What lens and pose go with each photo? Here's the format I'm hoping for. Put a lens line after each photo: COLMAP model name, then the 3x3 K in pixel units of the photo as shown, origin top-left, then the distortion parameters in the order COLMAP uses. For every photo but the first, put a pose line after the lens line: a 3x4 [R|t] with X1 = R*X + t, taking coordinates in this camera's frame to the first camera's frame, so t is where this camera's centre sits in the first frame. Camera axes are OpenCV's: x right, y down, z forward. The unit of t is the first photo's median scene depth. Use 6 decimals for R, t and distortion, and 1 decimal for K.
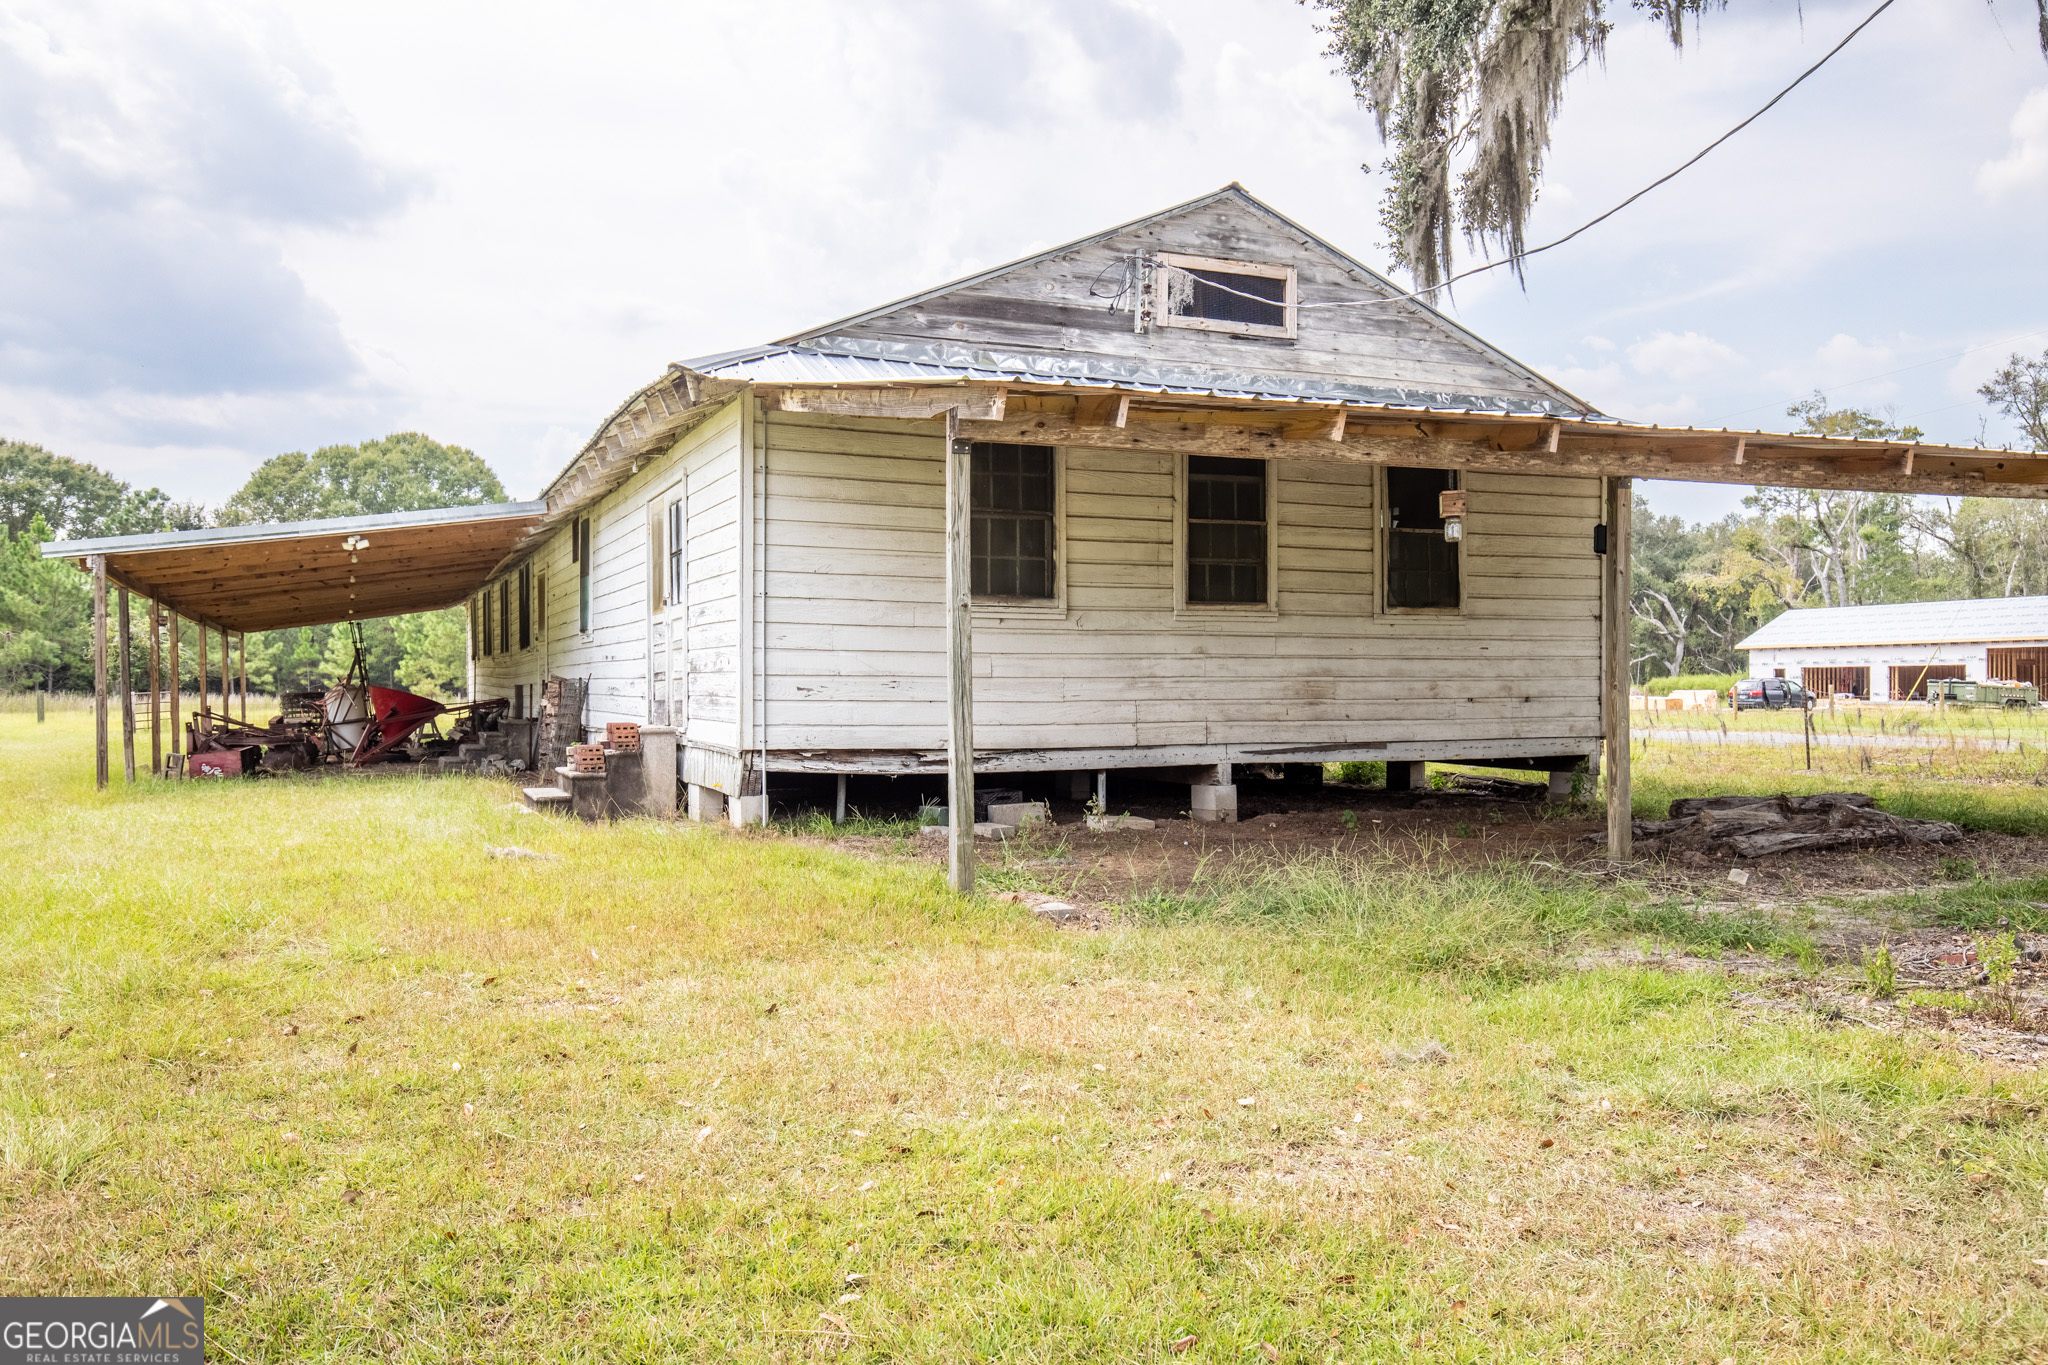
lens RADIAL K [[1615.0, 0, 1024.0], [0, 1615.0, 682.5], [0, 0, 1]] dist [0.002844, -0.000476]
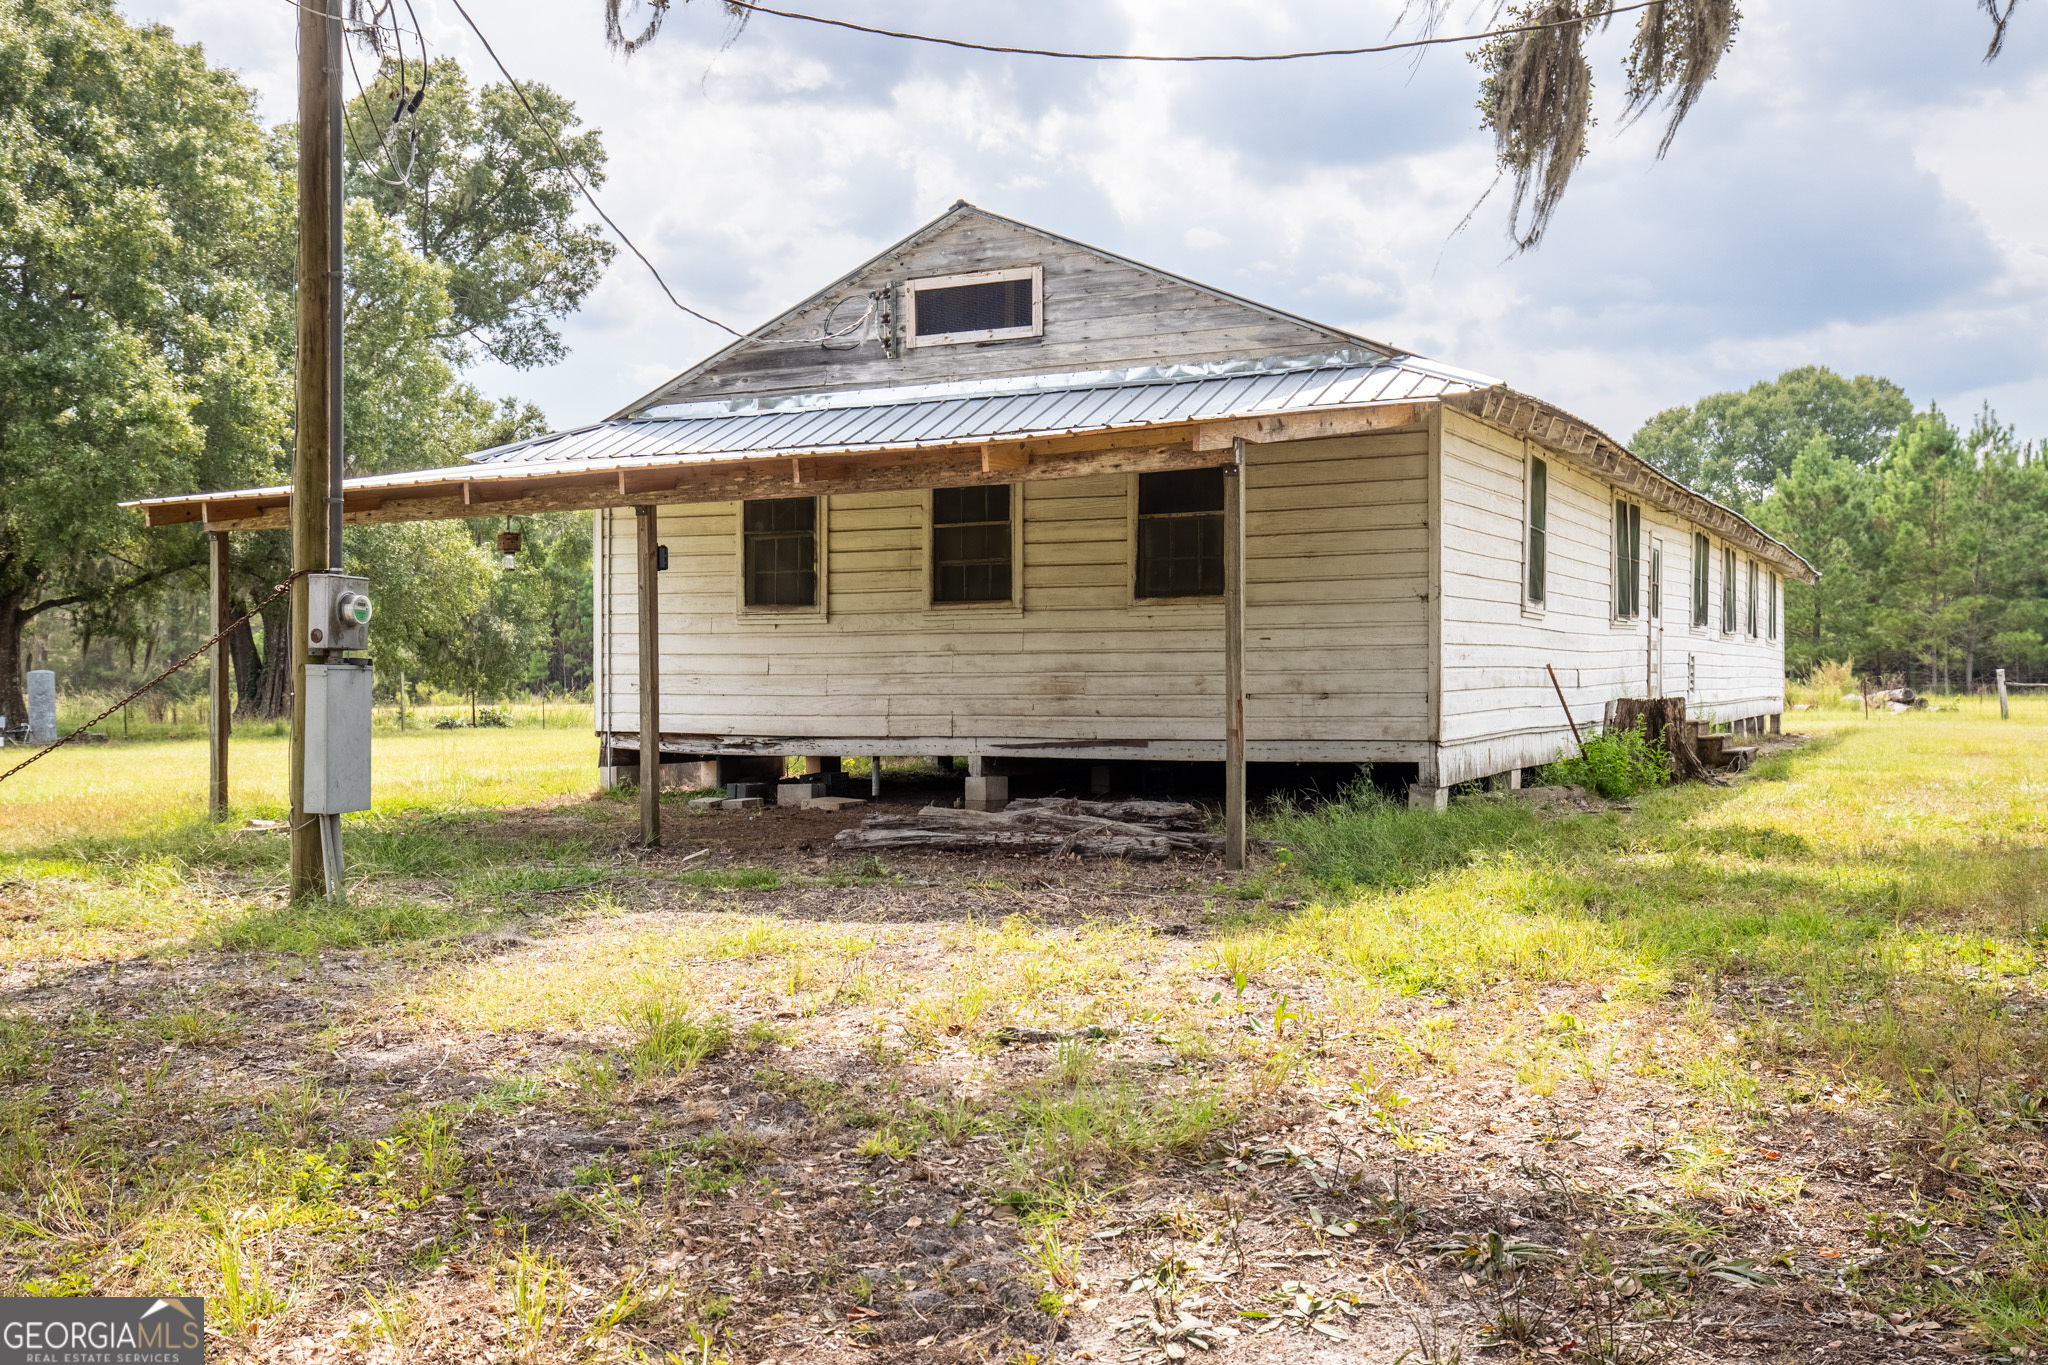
lens RADIAL K [[1937.3, 0, 1024.5], [0, 1937.3, 671.5], [0, 0, 1]] dist [-0.005762, -0.006860]
pose [[0.642071, -0.002911, -0.766639, 1.097730], [0.008133, 0.999962, 0.003015, -0.007727], [0.766602, -0.008171, 0.642071, 0.220491]]
